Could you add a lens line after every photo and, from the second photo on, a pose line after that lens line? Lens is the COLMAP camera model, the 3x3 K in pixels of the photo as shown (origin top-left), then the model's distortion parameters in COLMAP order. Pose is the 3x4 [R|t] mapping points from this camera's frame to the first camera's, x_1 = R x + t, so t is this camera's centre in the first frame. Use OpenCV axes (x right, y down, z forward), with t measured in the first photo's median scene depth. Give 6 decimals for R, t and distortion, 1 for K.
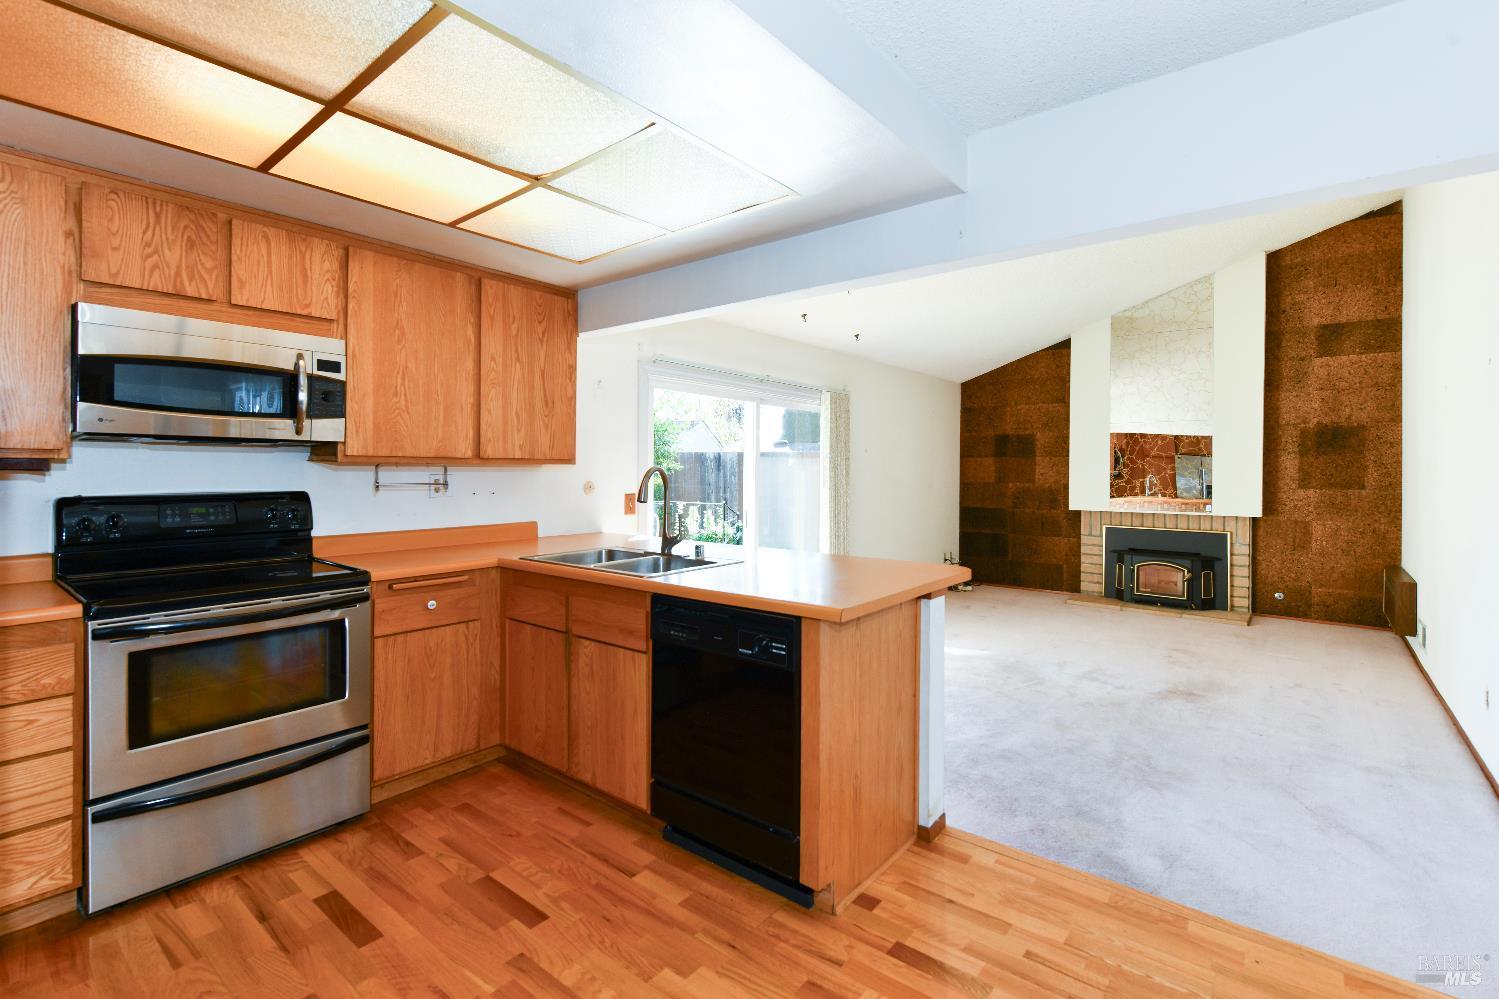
lens RADIAL K [[685.0, 0, 746.5], [0, 685.0, 469.8], [0, 0, 1]] dist [0.000964, 0.000042]
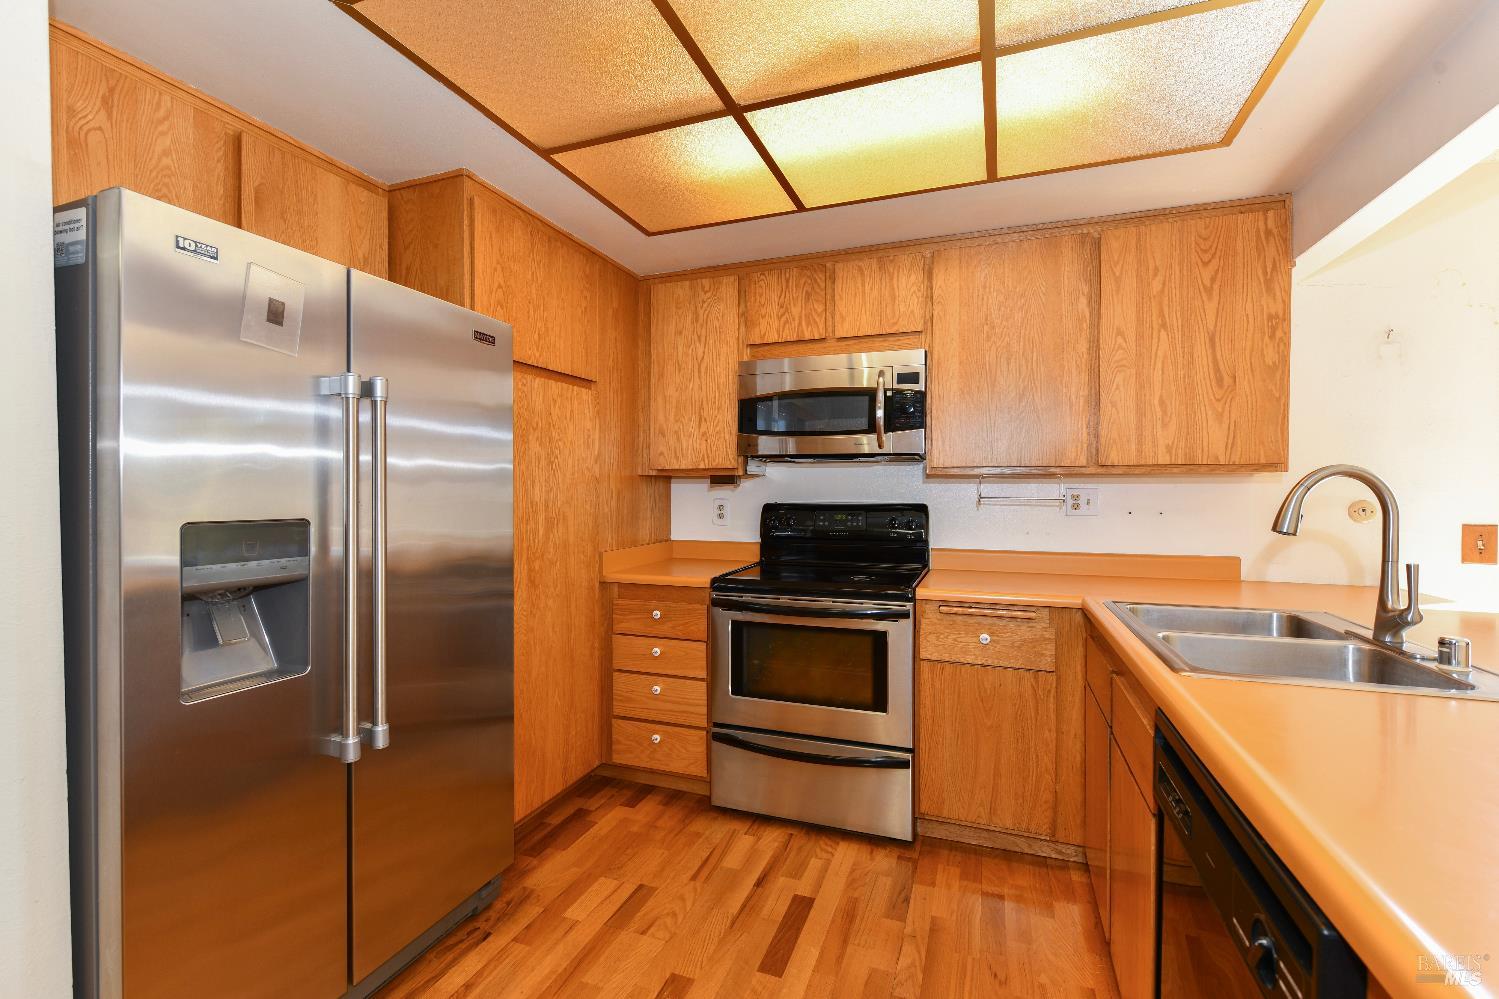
lens RADIAL K [[620.0, 0, 724.7], [0, 620.0, 495.7], [0, 0, 1]] dist [0.001162, -0.000011]
pose [[0.330404, 0.005171, -0.943826, 0.167635], [-0.000595, 0.999986, 0.005271, 0.016776], [0.943839, -0.001180, 0.330402, 0.468517]]
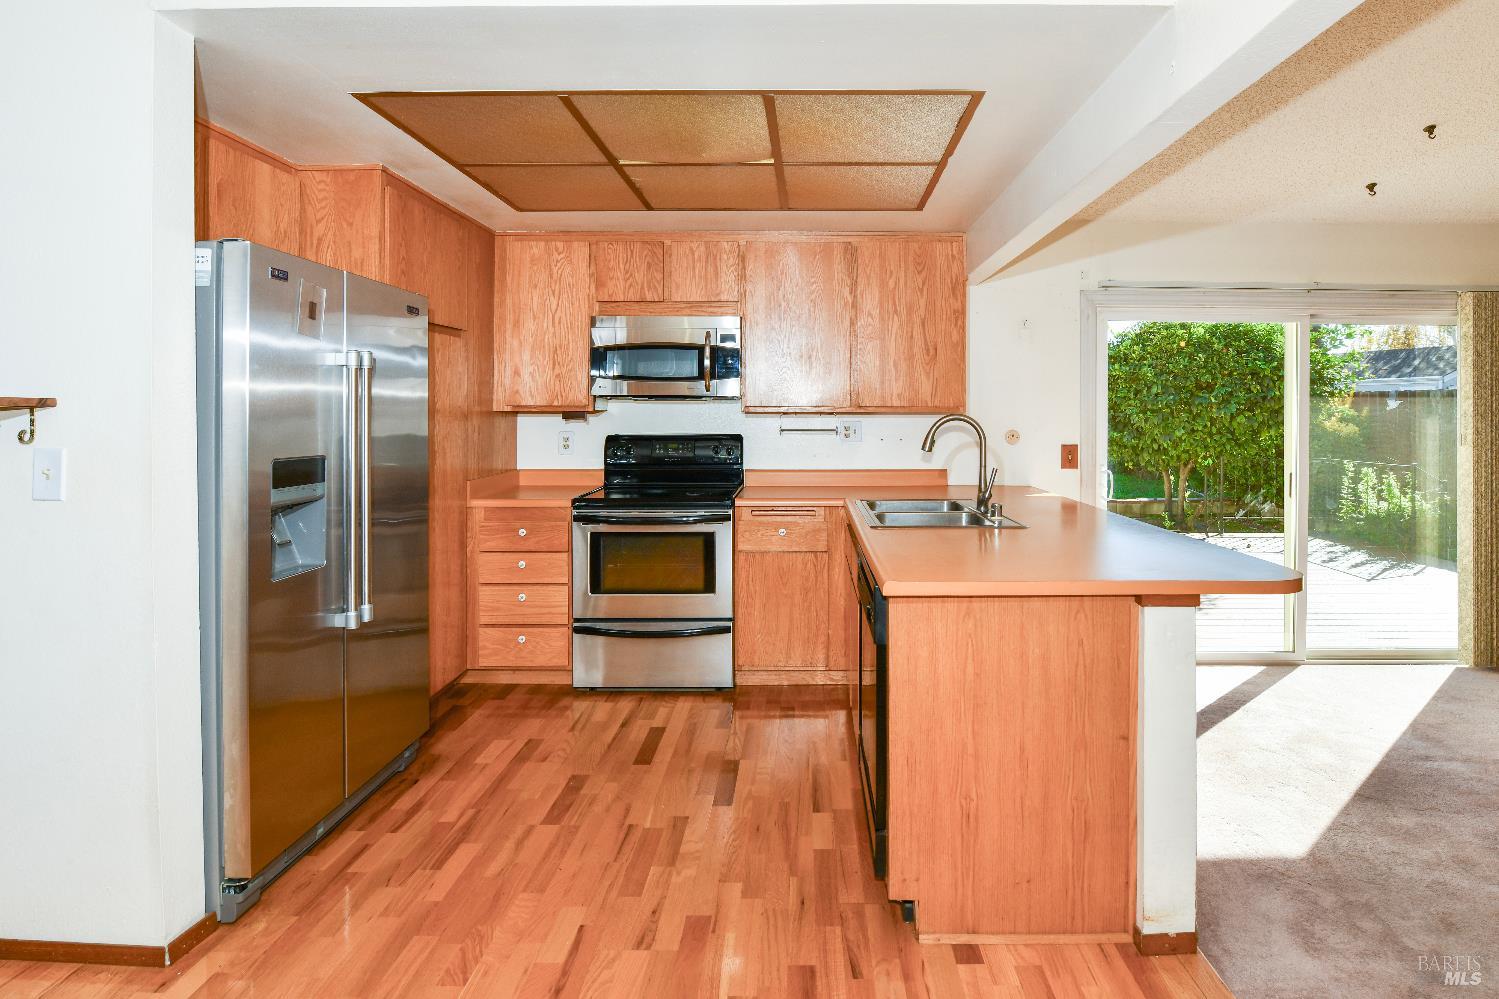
lens RADIAL K [[712.7, 0, 751.7], [0, 712.7, 410.7], [0, 0, 1]] dist [0.000246, -0.000014]
pose [[0.622459, -0.005853, -0.782631, 0.500755], [0.001239, 0.999978, -0.006494, -0.005279], [0.782651, 0.003073, 0.622453, 0.202614]]
